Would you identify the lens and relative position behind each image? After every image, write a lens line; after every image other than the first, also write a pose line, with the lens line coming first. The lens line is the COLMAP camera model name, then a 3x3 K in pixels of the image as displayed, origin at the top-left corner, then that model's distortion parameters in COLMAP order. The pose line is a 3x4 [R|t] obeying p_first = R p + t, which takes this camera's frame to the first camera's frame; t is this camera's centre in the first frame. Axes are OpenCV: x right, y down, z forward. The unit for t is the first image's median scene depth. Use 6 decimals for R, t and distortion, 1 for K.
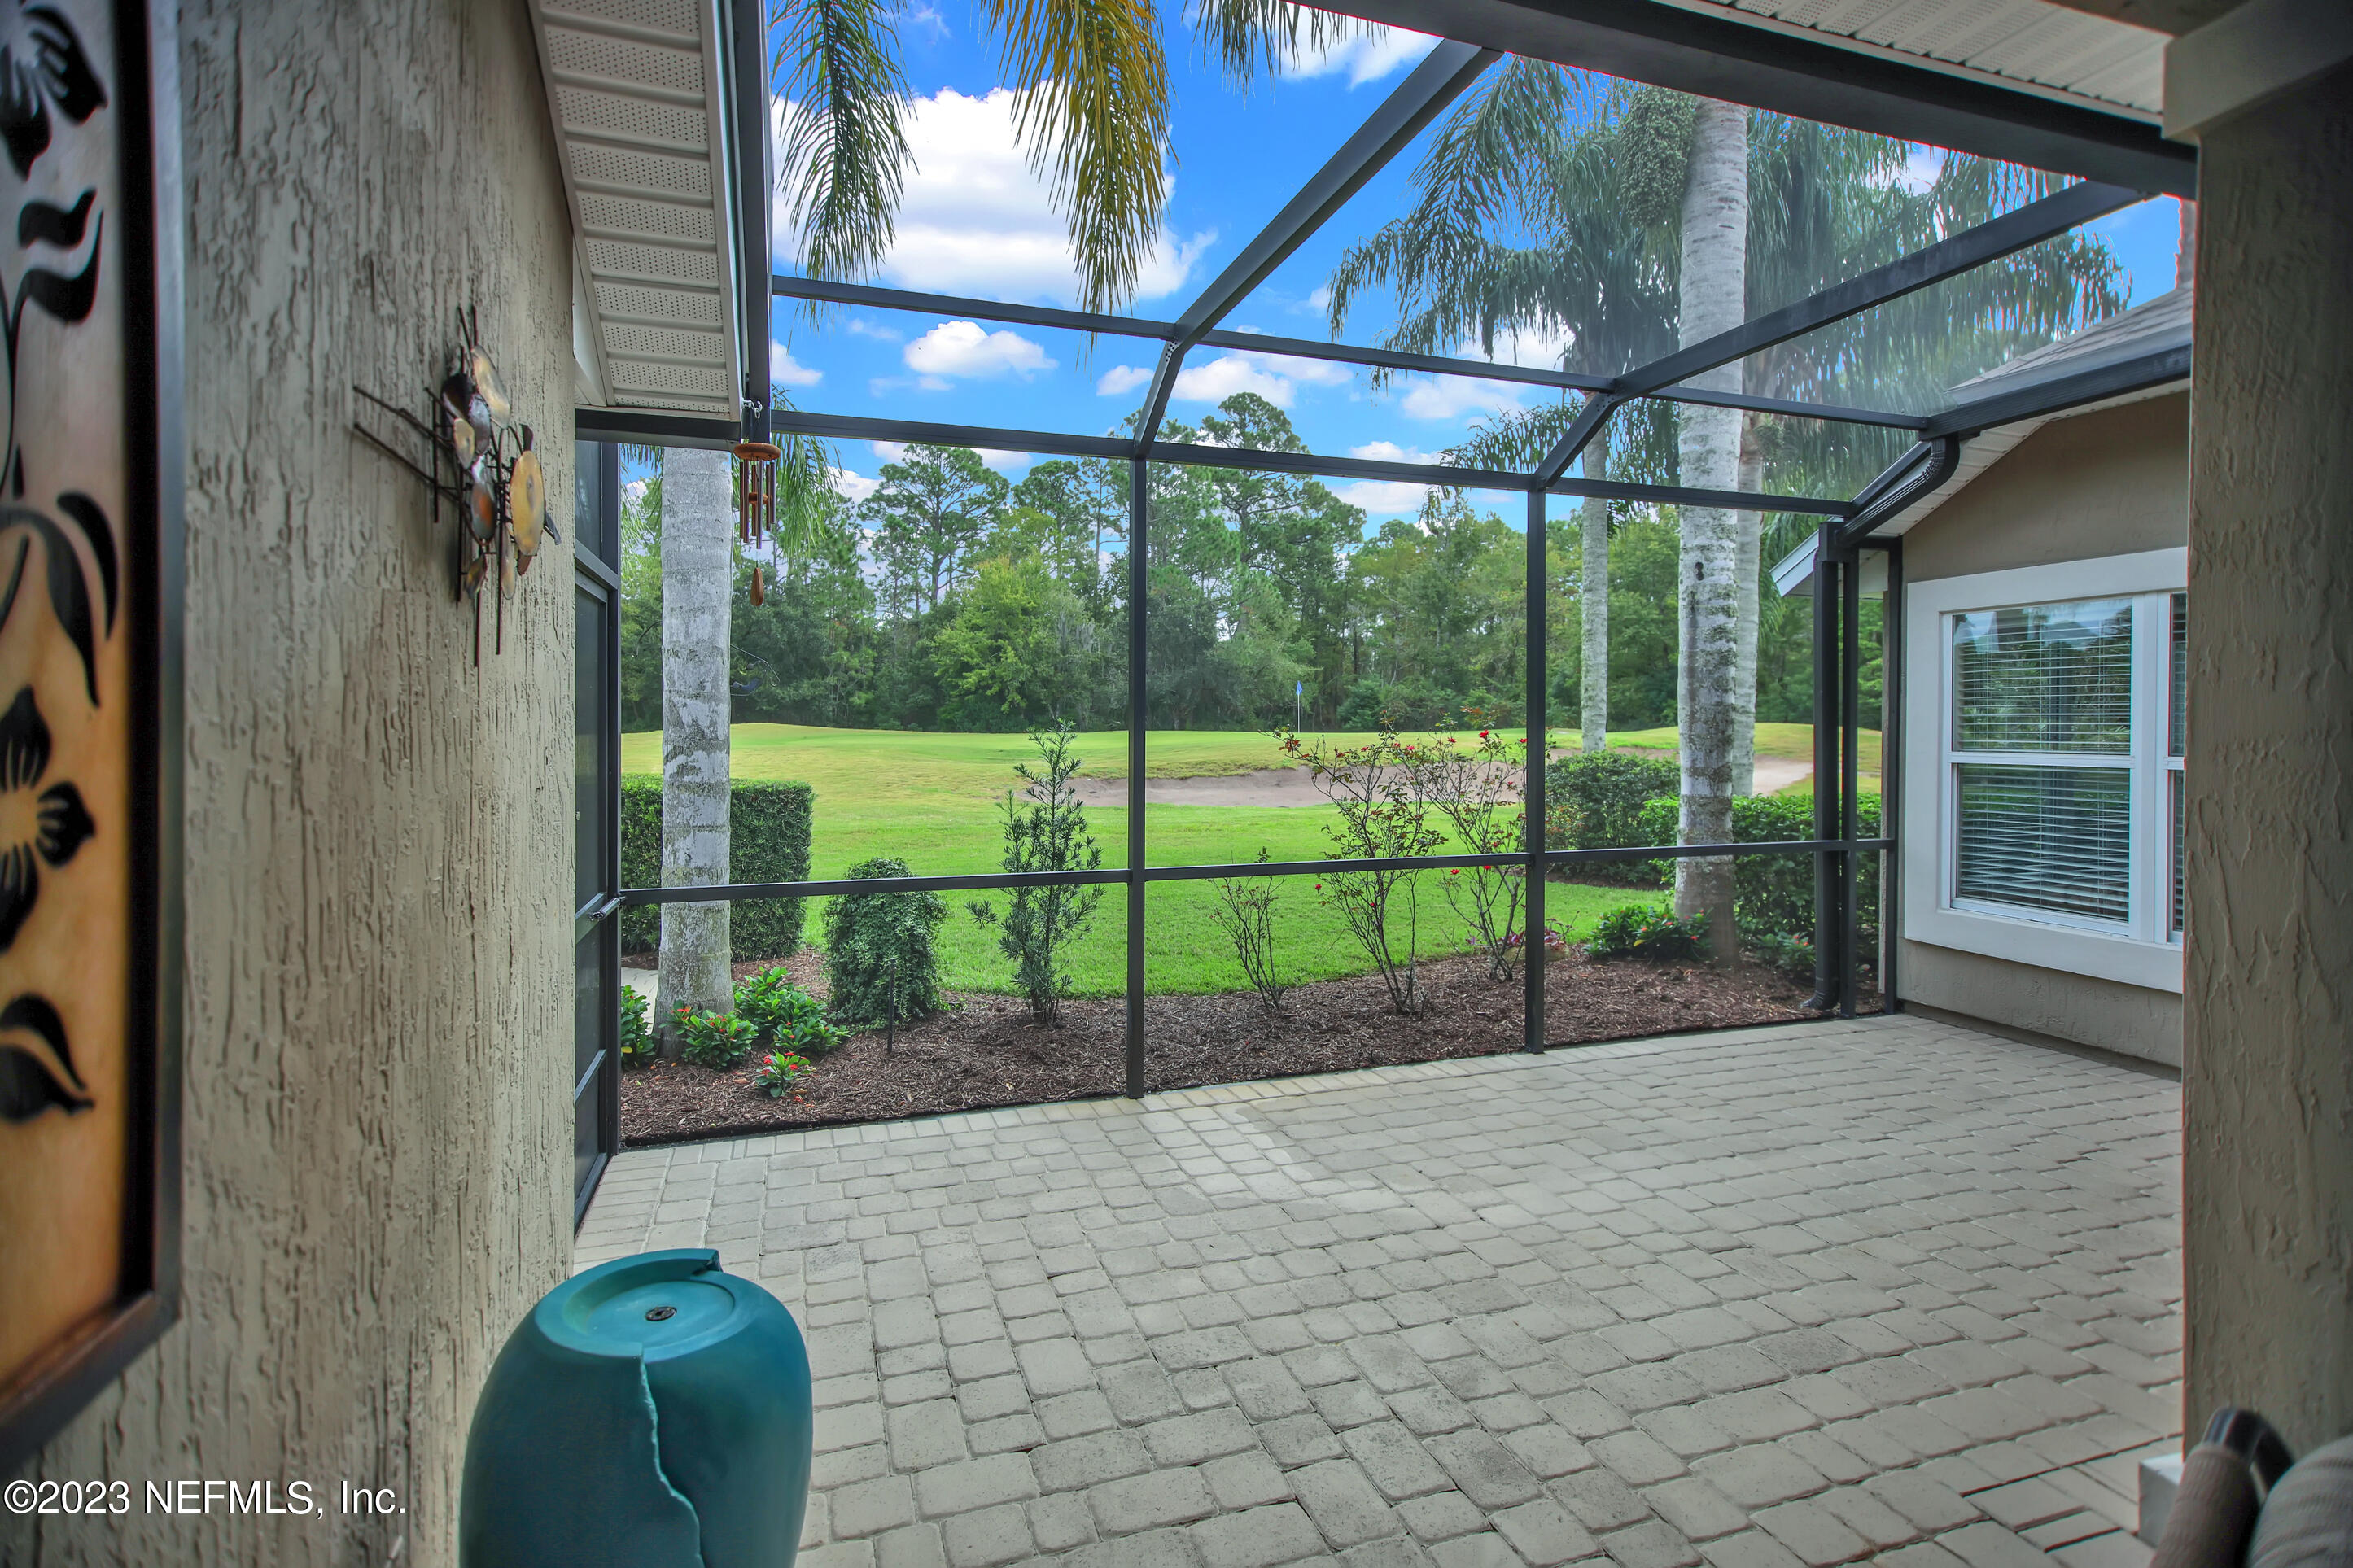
lens RADIAL K [[1127.5, 0, 1180.2], [0, 1127.5, 720.3], [0, 0, 1]] dist [0.005549, 0.000638]
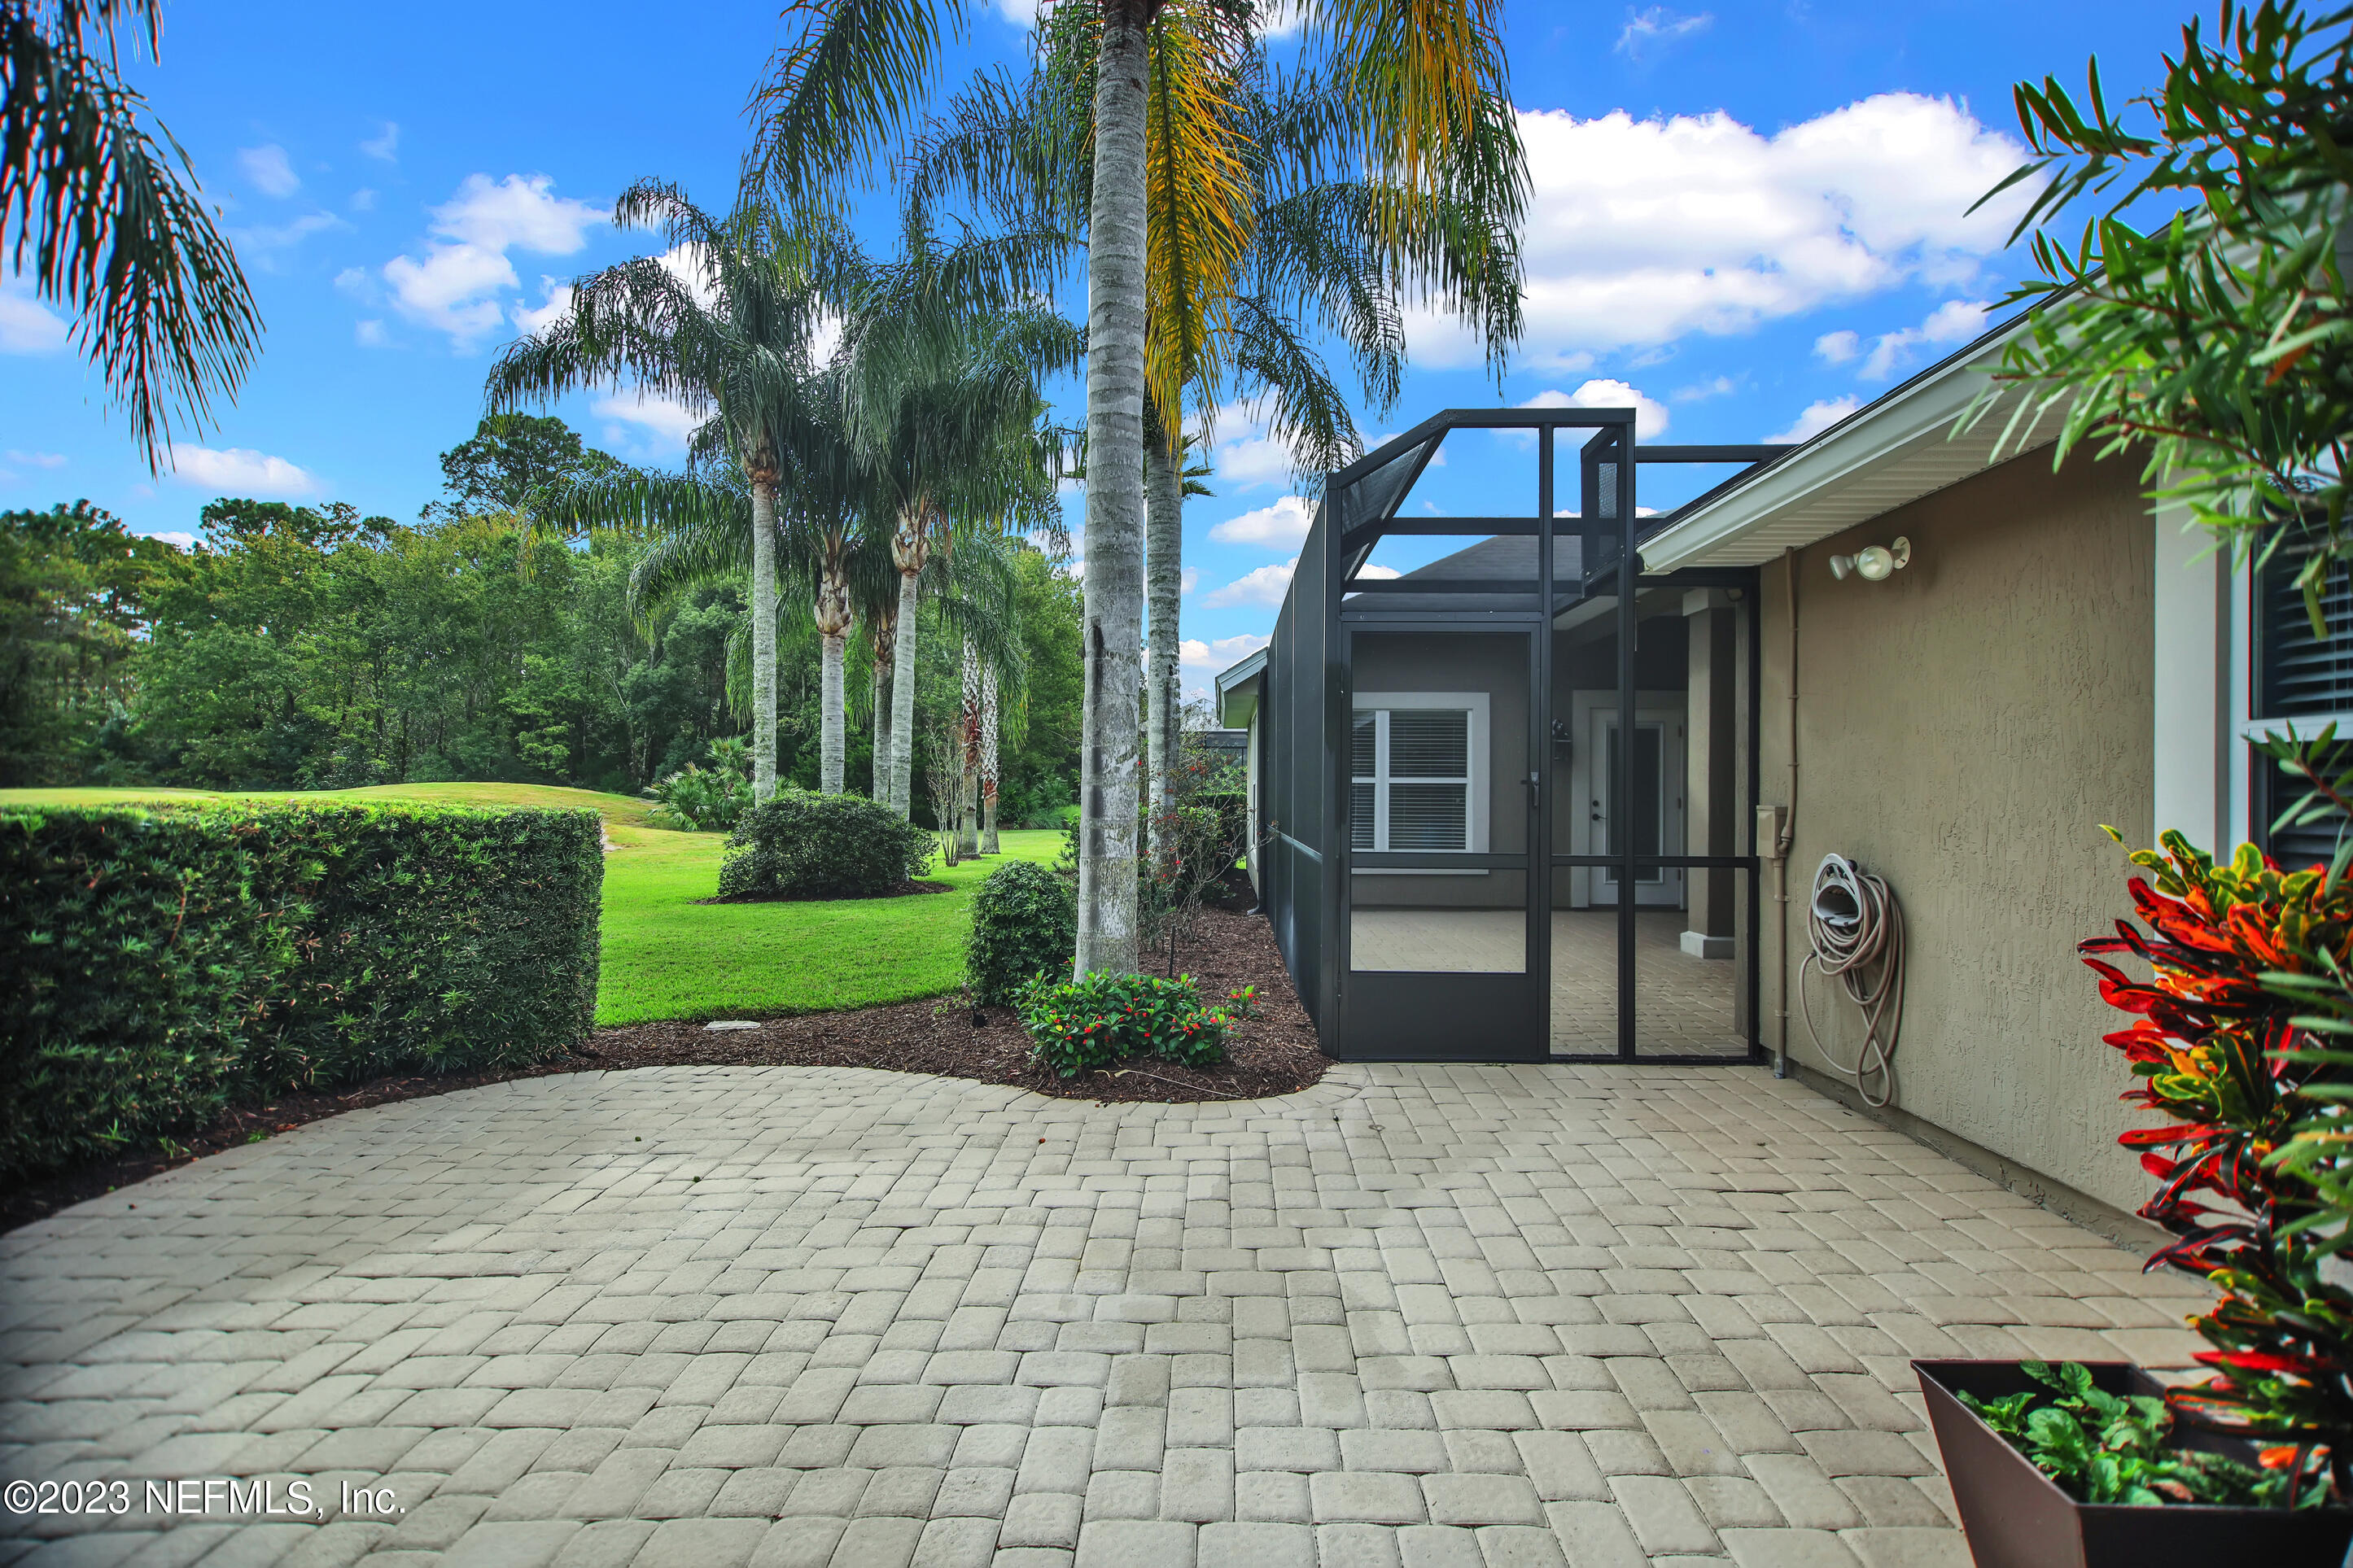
lens RADIAL K [[1071.2, 0, 1178.0], [0, 1071.2, 801.2], [0, 0, 1]] dist [-0.002888, 0.011381]
pose [[0.355050, -0.004222, 0.934838, -0.102220], [-0.007181, 0.999948, 0.007243, 0.005044], [-0.934820, -0.009285, 0.355001, 0.042140]]
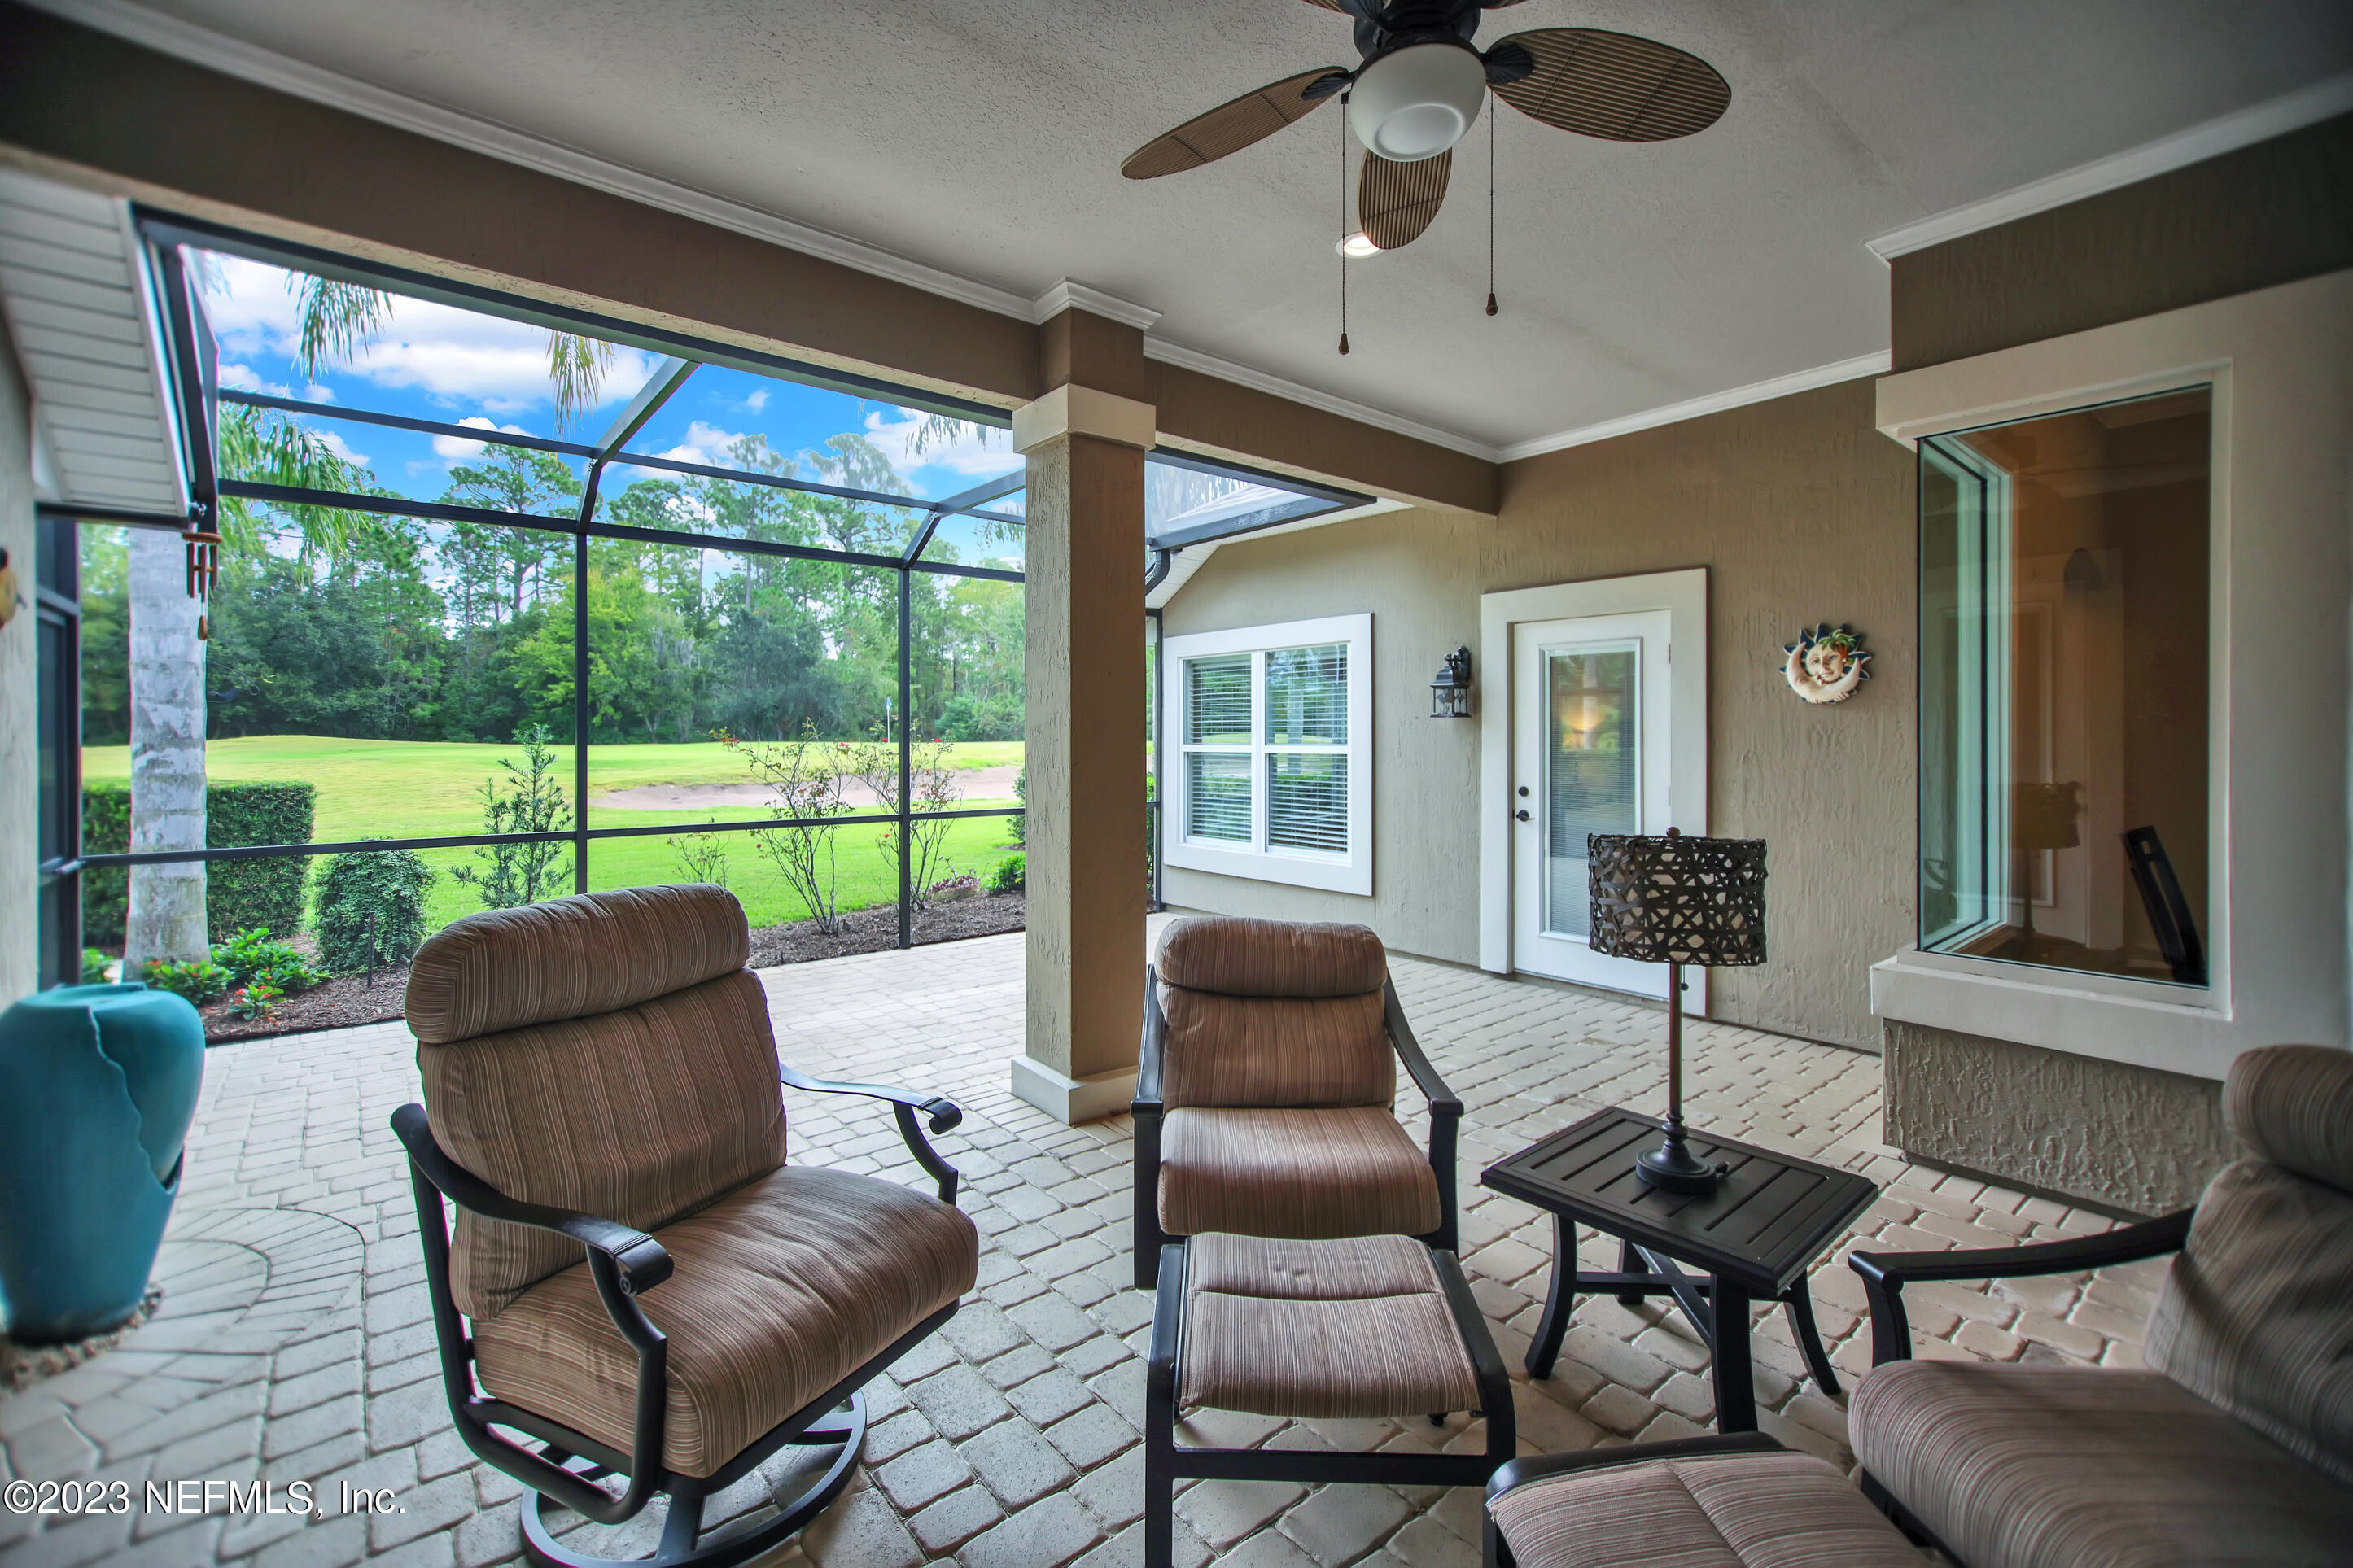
lens RADIAL K [[1005.6, 0, 1177.2], [0, 1005.6, 735.4], [0, 0, 1]] dist [0.001182, 0.005875]
pose [[0.935771, -0.001893, 0.352603, 0.013366], [0.001104, 0.999996, 0.002438, 0.000852], [-0.352607, -0.001892, 0.935770, -0.026354]]
